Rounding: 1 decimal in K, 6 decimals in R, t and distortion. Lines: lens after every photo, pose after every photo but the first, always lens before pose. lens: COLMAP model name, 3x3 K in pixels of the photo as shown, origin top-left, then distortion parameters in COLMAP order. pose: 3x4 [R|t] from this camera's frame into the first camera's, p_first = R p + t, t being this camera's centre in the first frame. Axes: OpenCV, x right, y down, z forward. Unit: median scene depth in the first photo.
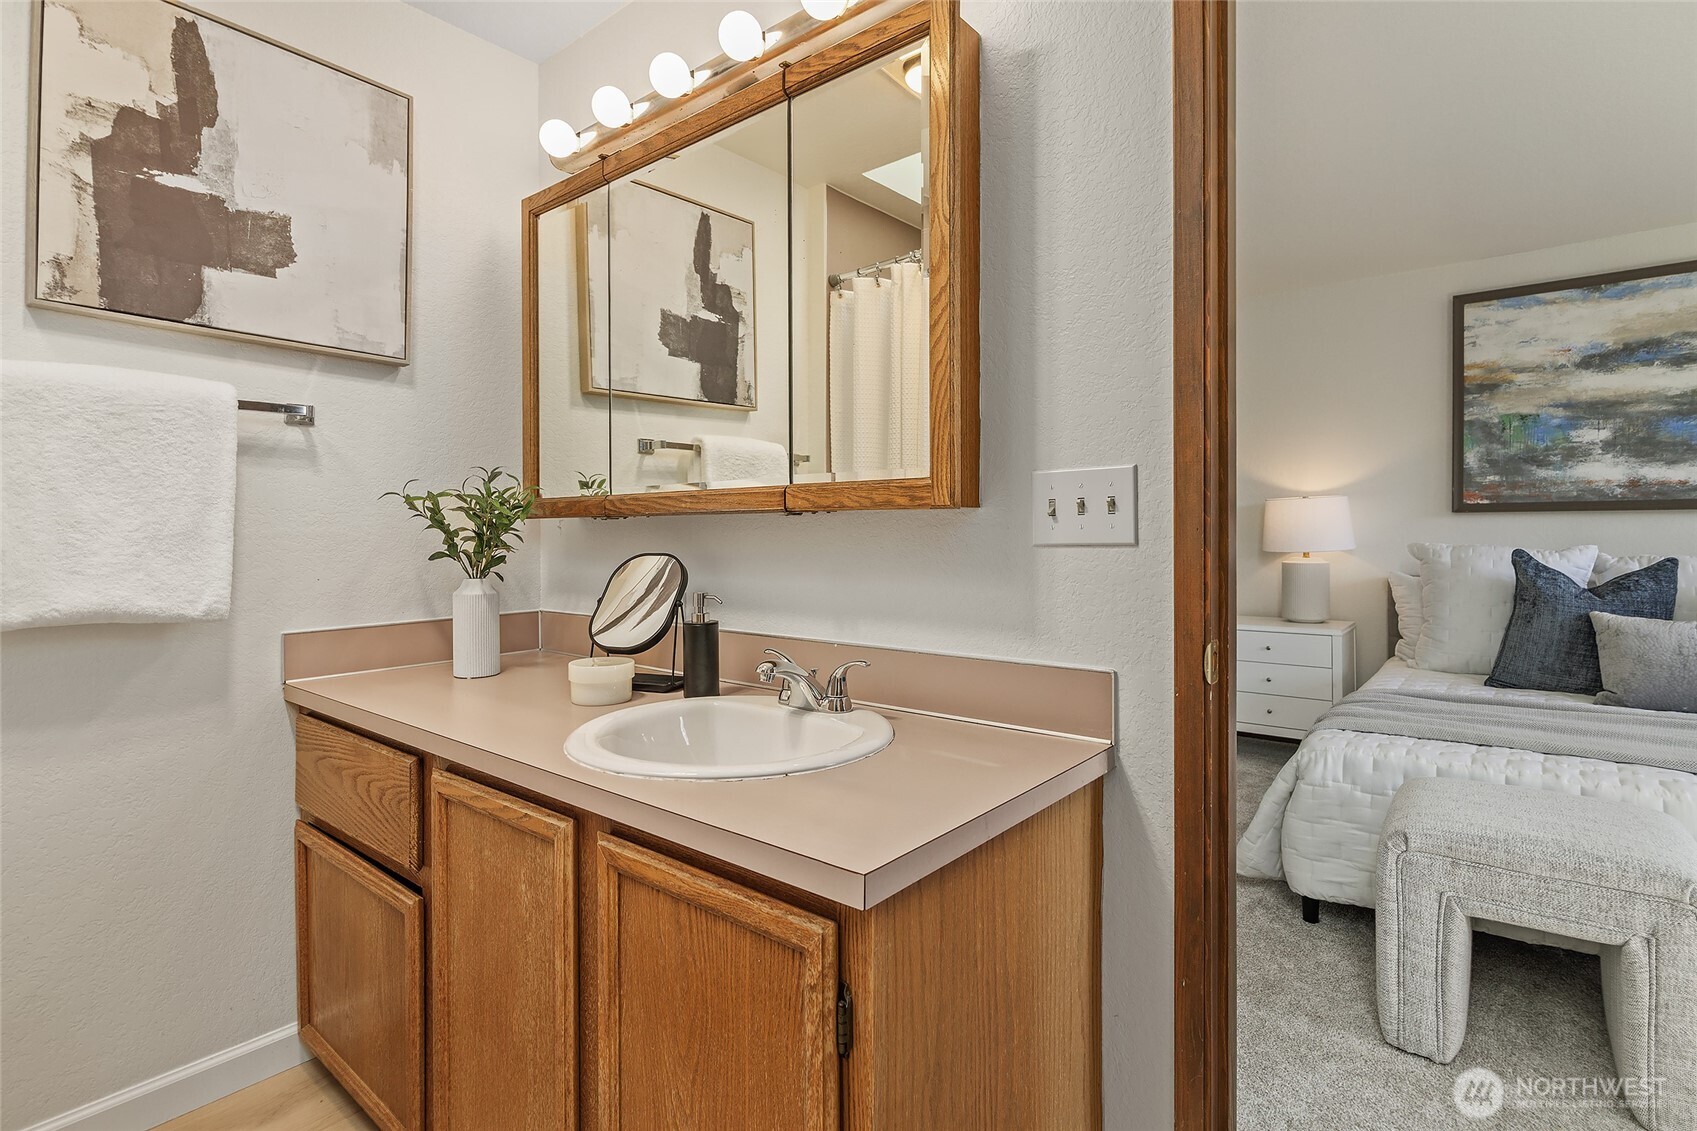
lens RADIAL K [[833.0, 0, 846.9], [0, 833.0, 552.9], [0, 0, 1]] dist [0.000958, 0.000059]
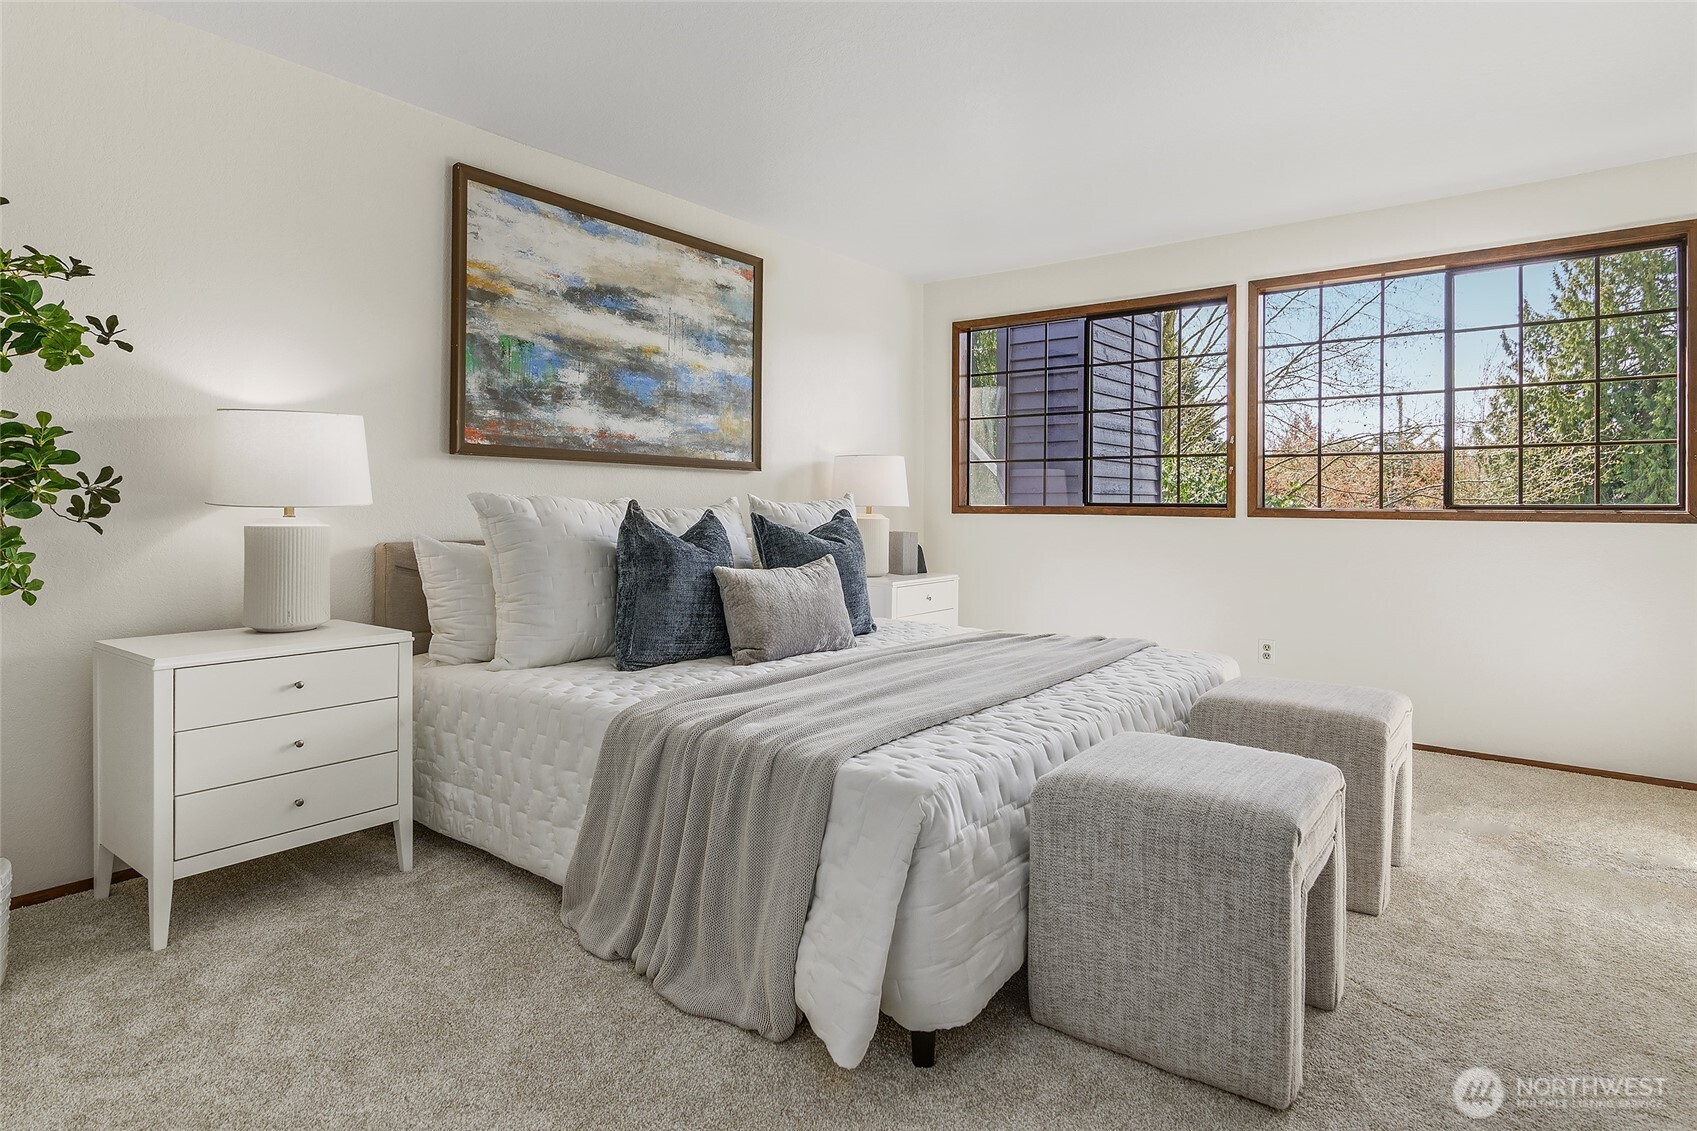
lens RADIAL K [[921.0, 0, 859.2], [0, 921.0, 512.0], [0, 0, 1]] dist [0.004167, 0.000683]
pose [[-0.030023, -0.003582, 0.999543, -0.112014], [0.012505, 0.999914, 0.003959, 0.005078], [-0.999471, 0.012618, -0.029975, 0.705734]]
